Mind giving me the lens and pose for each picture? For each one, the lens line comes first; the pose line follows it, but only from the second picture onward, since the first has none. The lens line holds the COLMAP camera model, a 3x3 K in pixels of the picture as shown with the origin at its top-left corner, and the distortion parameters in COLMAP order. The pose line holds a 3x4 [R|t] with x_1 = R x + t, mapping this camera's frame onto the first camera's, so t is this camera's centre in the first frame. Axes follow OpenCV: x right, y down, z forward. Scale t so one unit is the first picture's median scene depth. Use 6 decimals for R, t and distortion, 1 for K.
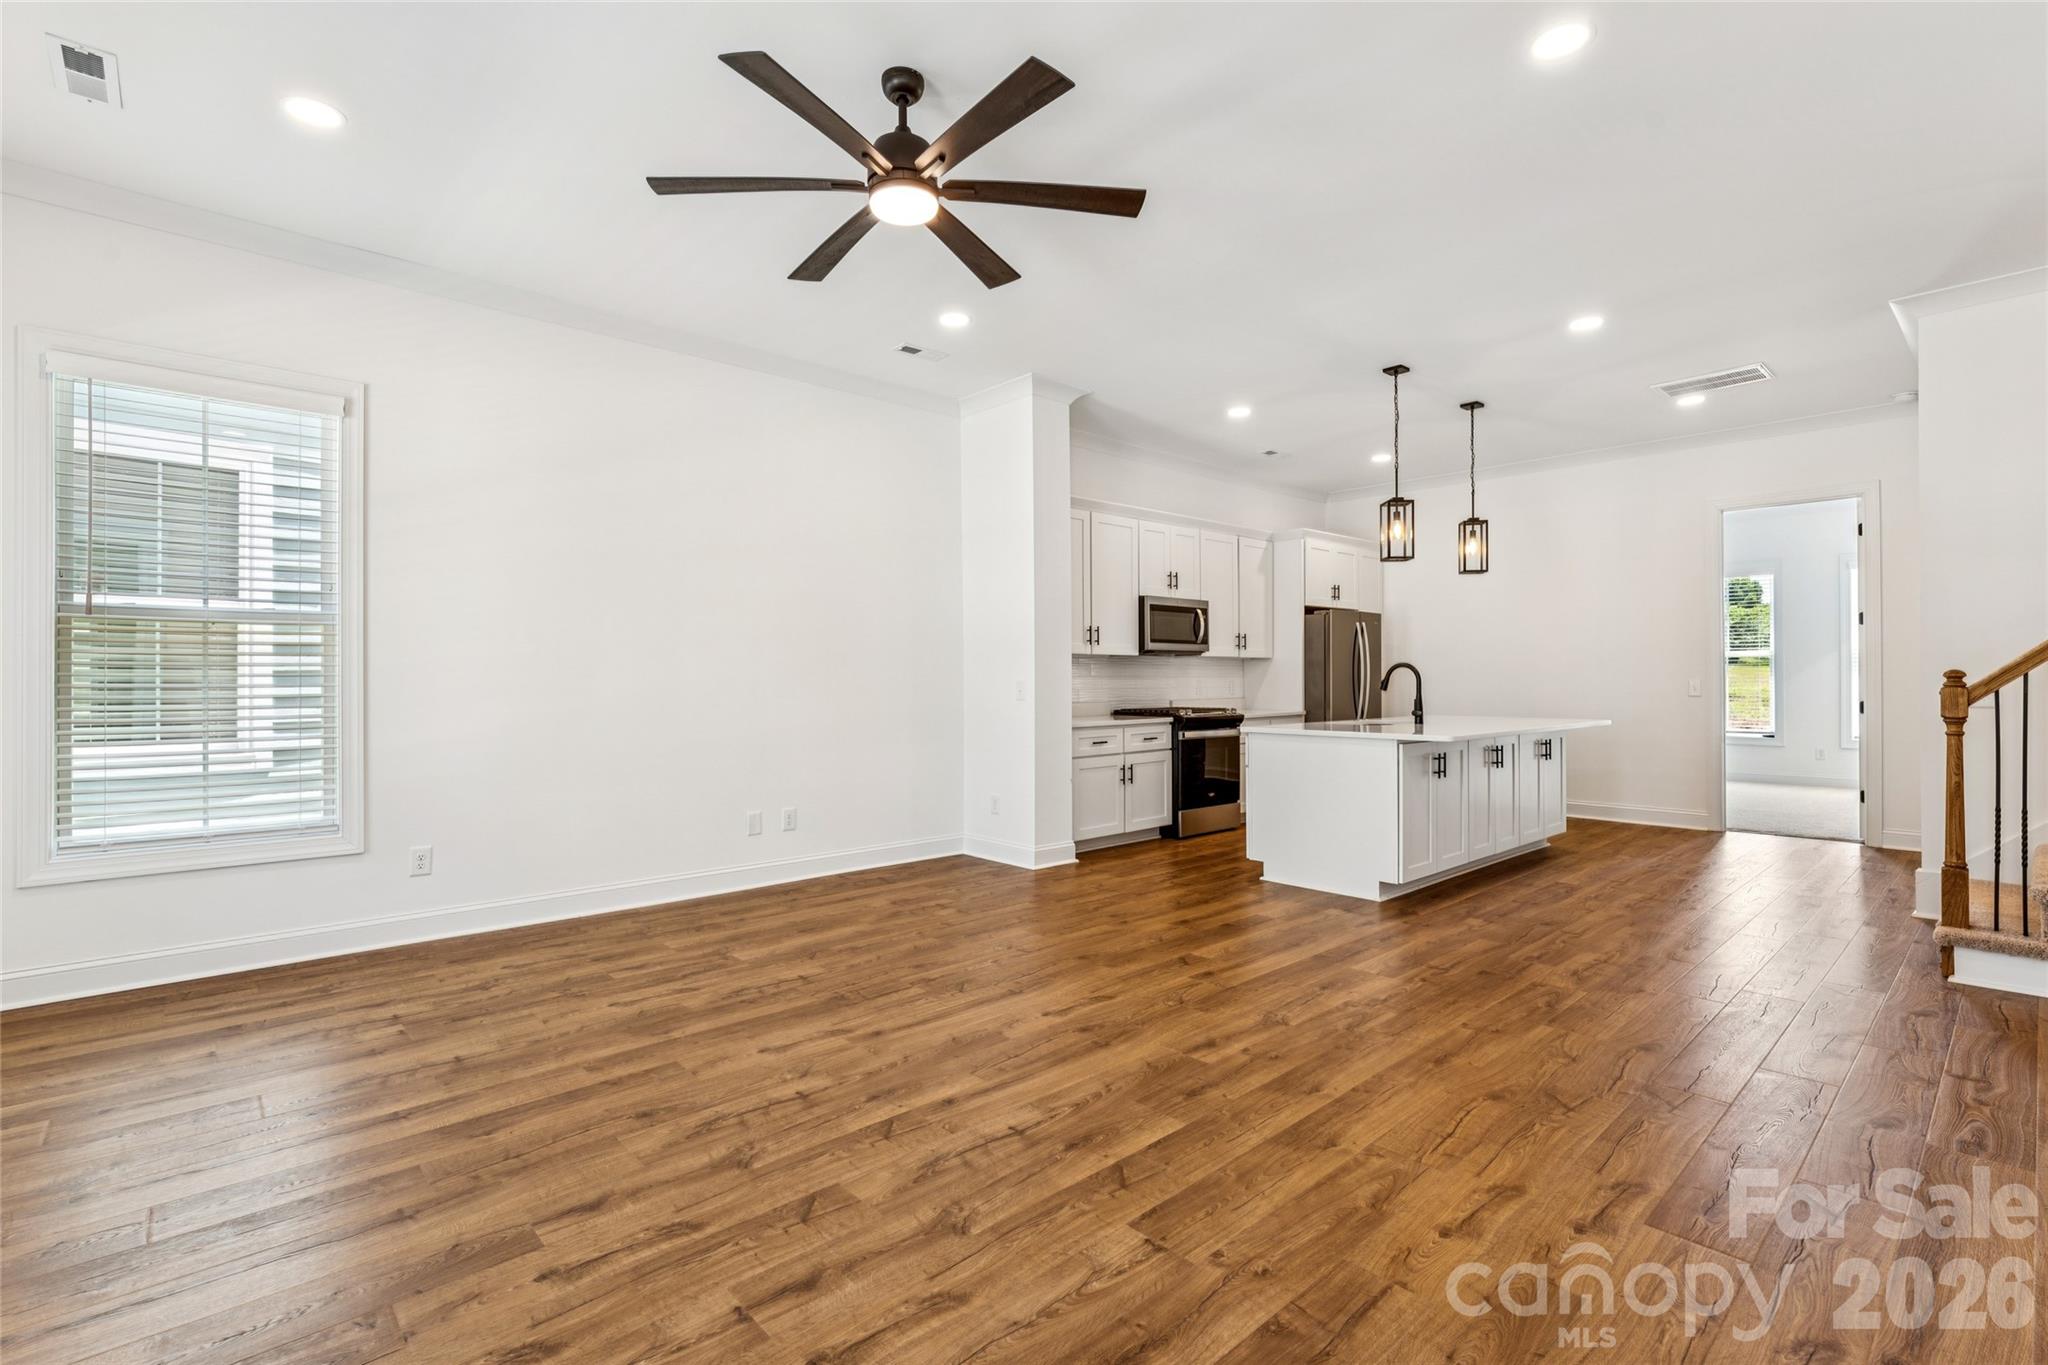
lens RADIAL K [[928.5, 0, 1024.4], [0, 928.5, 674.0], [0, 0, 1]] dist [0.001611, 0.000304]
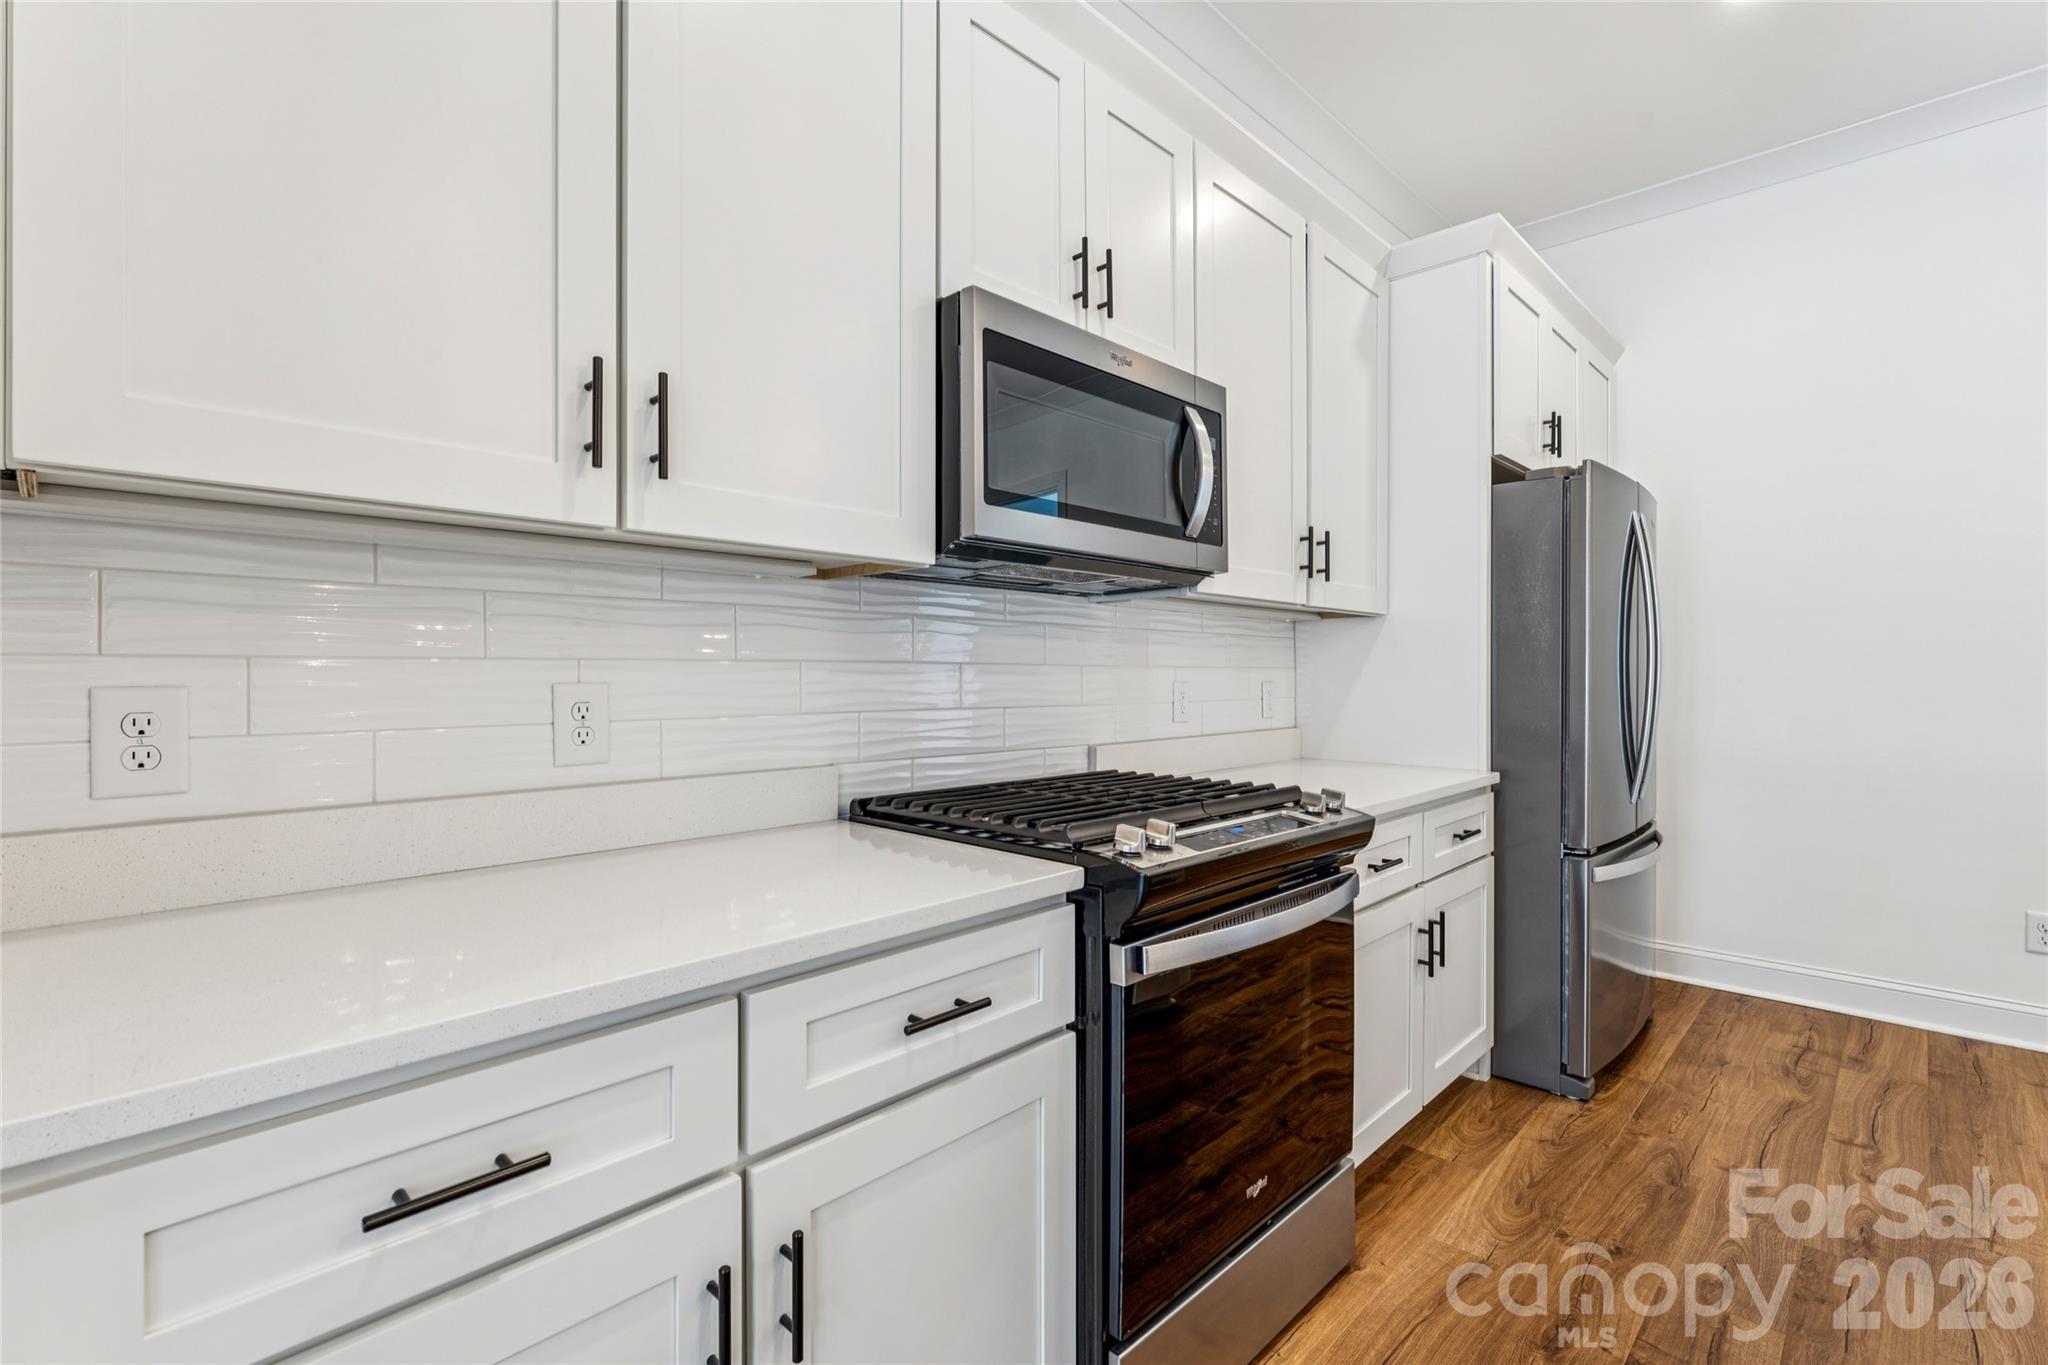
lens RADIAL K [[925.1, 0, 1020.0], [0, 925.1, 676.5], [0, 0, 1]] dist [0.002639, -0.000312]
pose [[0.998566, 0.003334, 0.053423, 0.262764], [-0.003753, 0.999963, 0.007730, 0.009255], [-0.053395, -0.007919, 0.998542, 1.554086]]
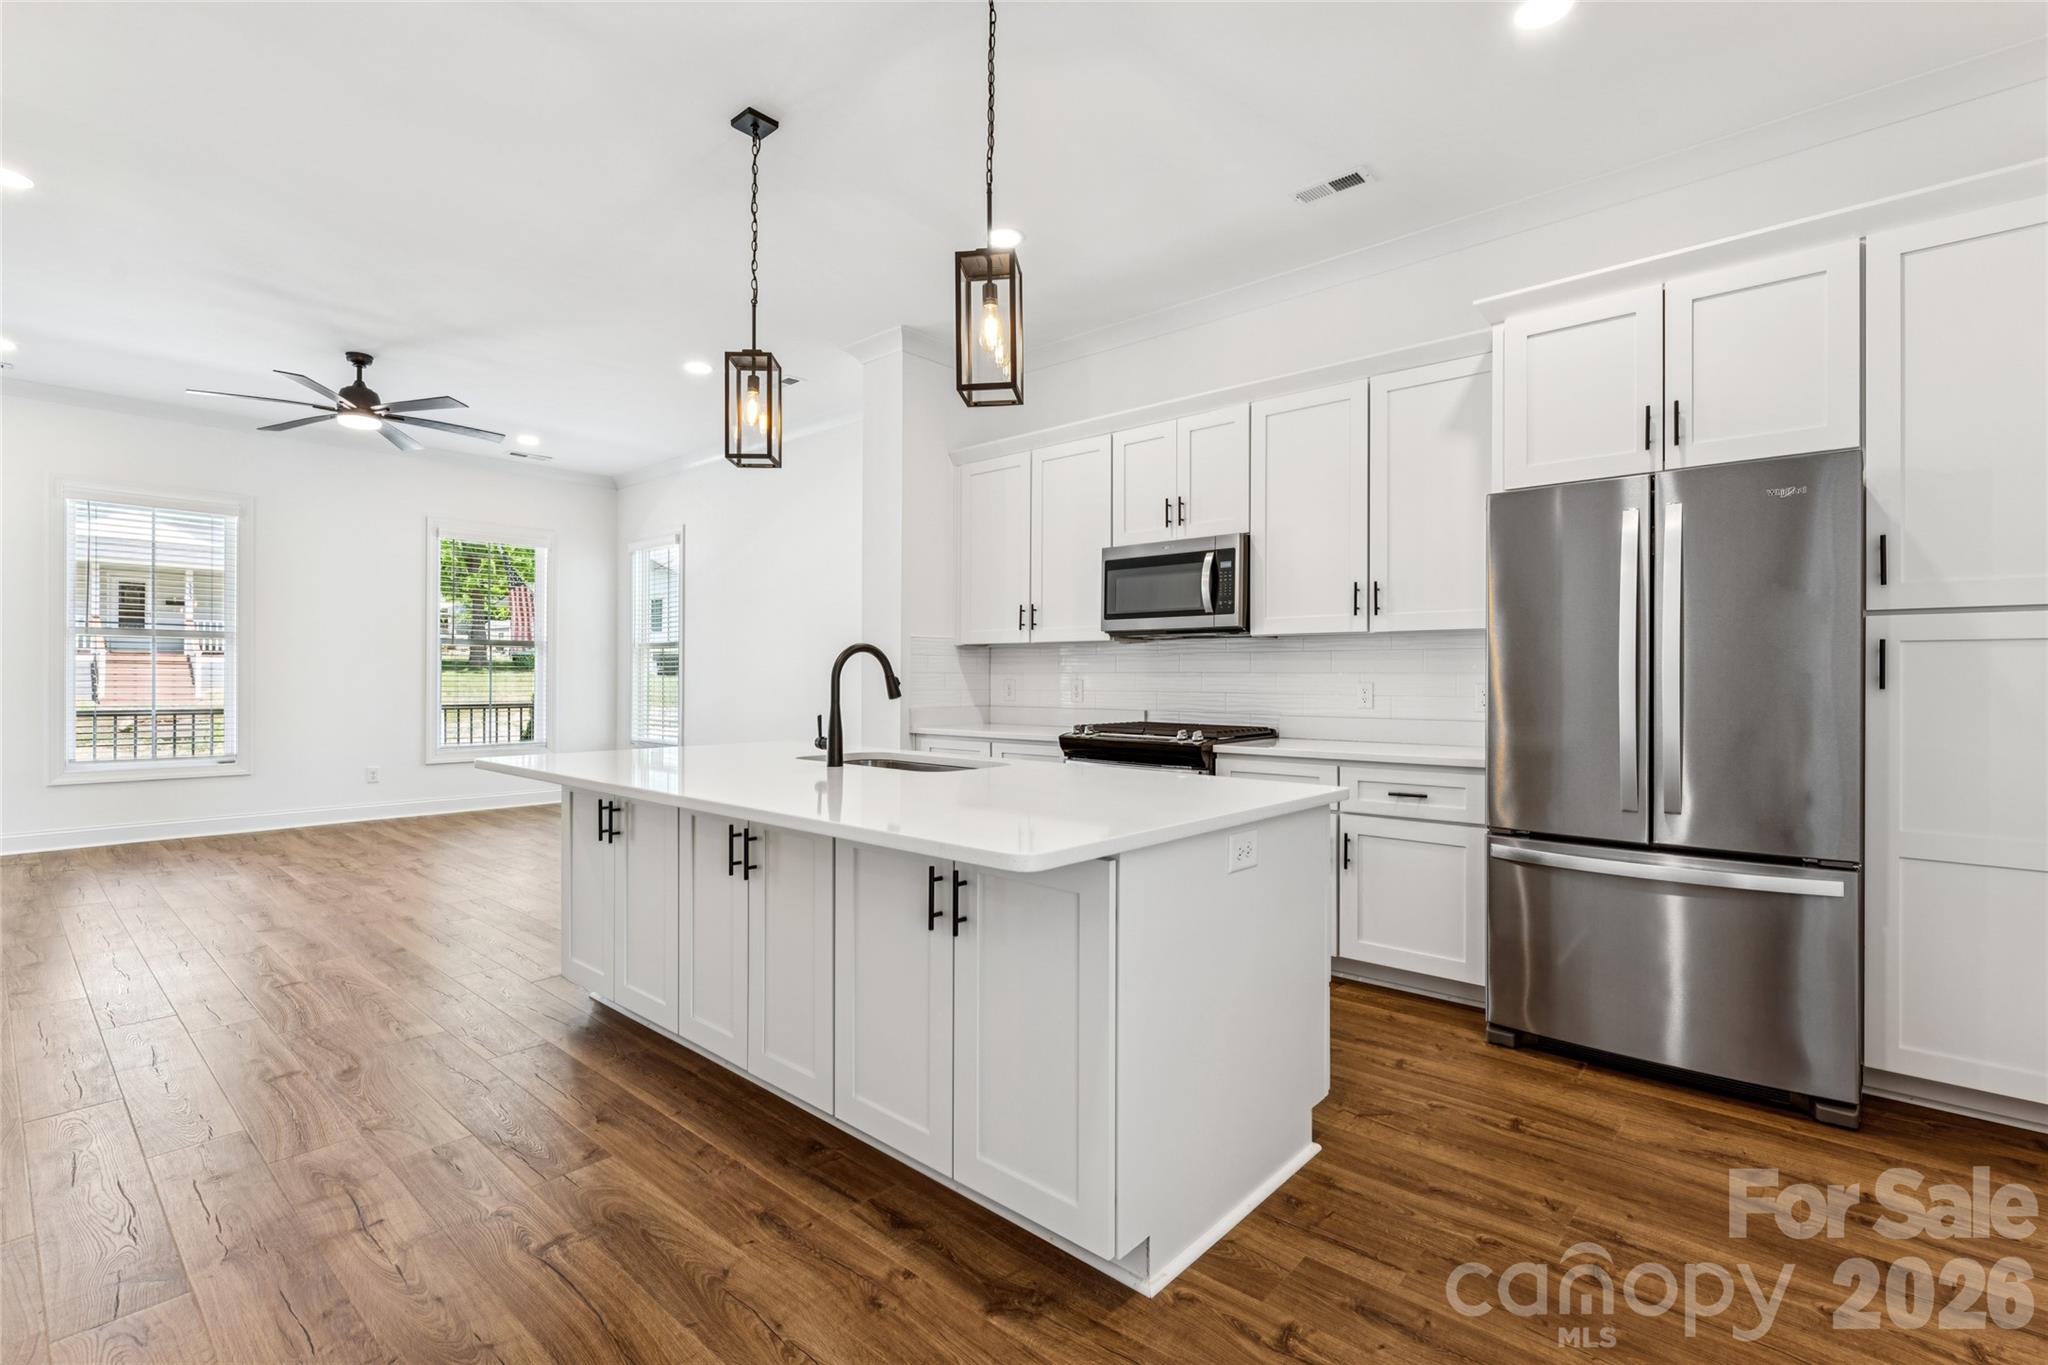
lens RADIAL K [[929.7, 0, 1035.0], [0, 929.7, 678.4], [0, 0, 1]] dist [-0.000842, -0.000332]
pose [[0.113842, 0.005966, -0.993481, 1.544911], [0.001215, 0.999980, 0.006145, 0.006030], [0.993498, -0.001906, 0.113832, 1.742213]]
